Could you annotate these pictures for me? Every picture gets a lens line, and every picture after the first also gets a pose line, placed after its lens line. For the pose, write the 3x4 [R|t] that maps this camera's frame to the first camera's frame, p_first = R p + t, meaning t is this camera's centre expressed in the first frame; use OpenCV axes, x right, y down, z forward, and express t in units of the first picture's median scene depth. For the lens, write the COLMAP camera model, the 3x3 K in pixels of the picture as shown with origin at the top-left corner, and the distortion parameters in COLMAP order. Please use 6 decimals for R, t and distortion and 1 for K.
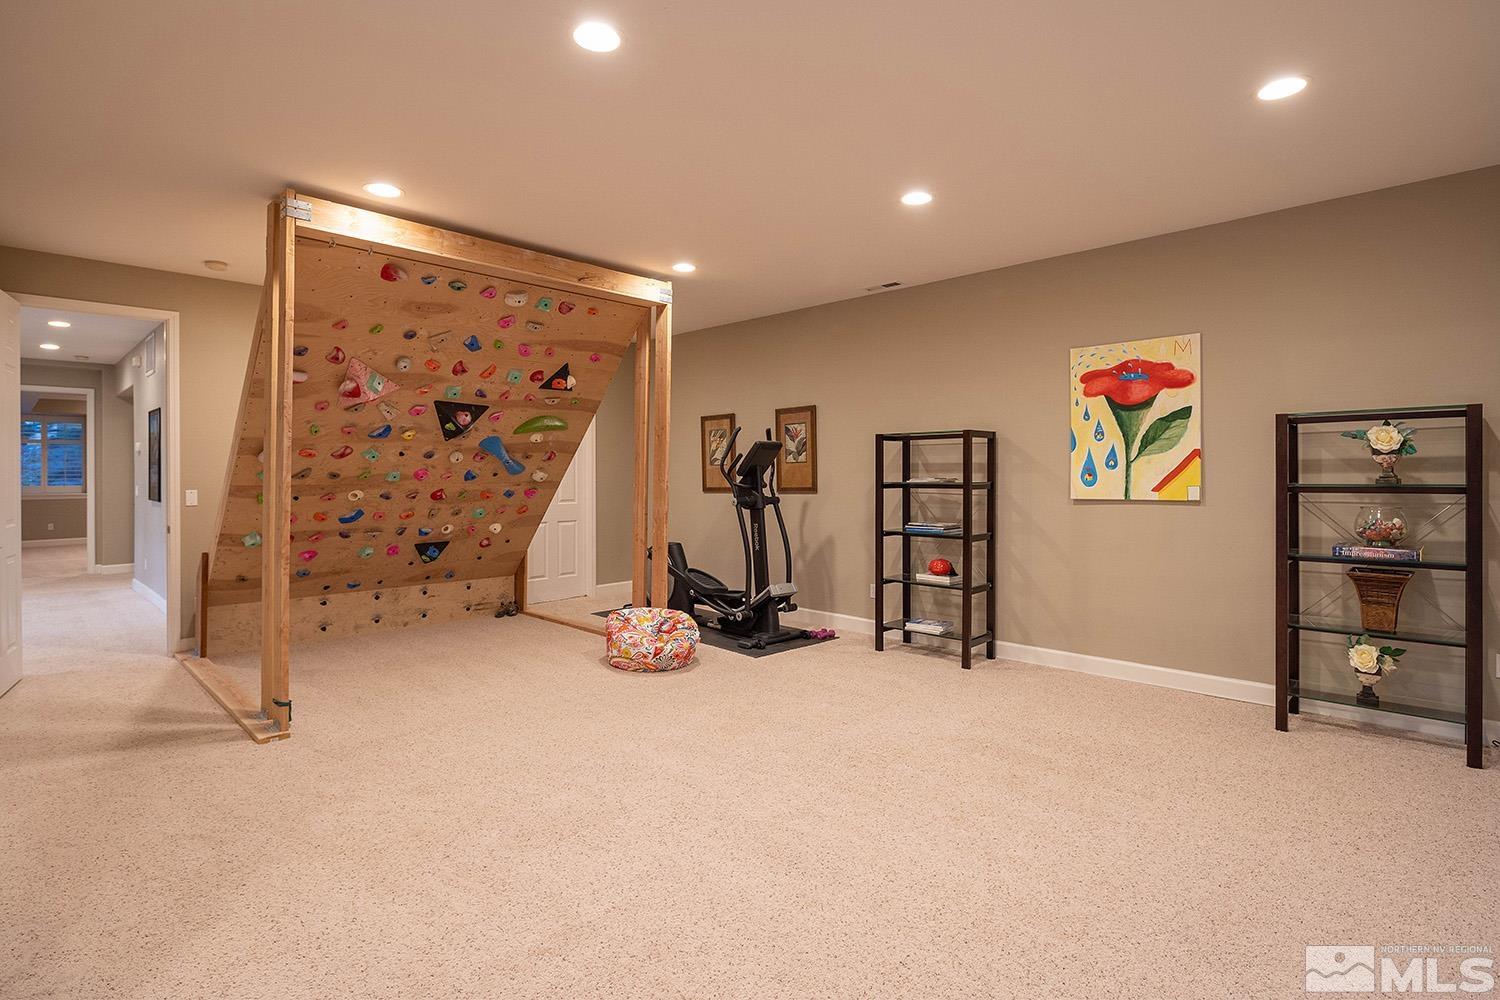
lens RADIAL K [[735.4, 0, 747.4], [0, 735.4, 488.2], [0, 0, 1]] dist [0.005770, -0.001084]
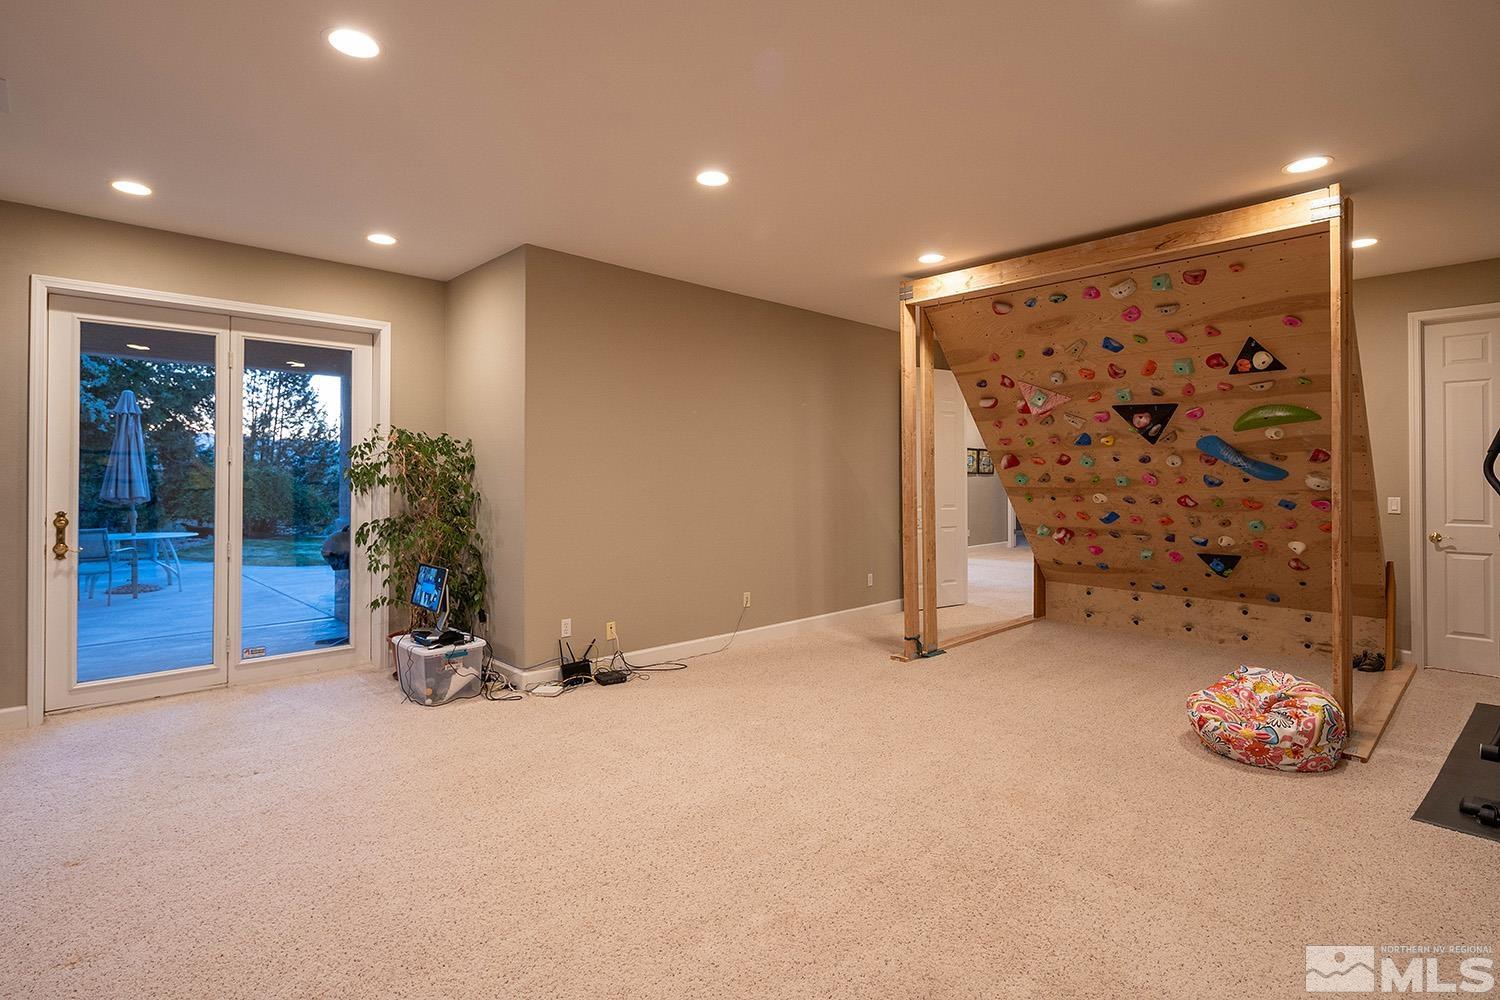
lens RADIAL K [[735.4, 0, 747.9], [0, 735.4, 485.2], [0, 0, 1]] dist [0.005770, -0.001084]
pose [[-0.038285, 0.014898, -0.999156, 0.577992], [-0.022619, 0.999620, 0.015772, -0.015016], [0.999011, 0.023203, -0.037934, 0.526366]]
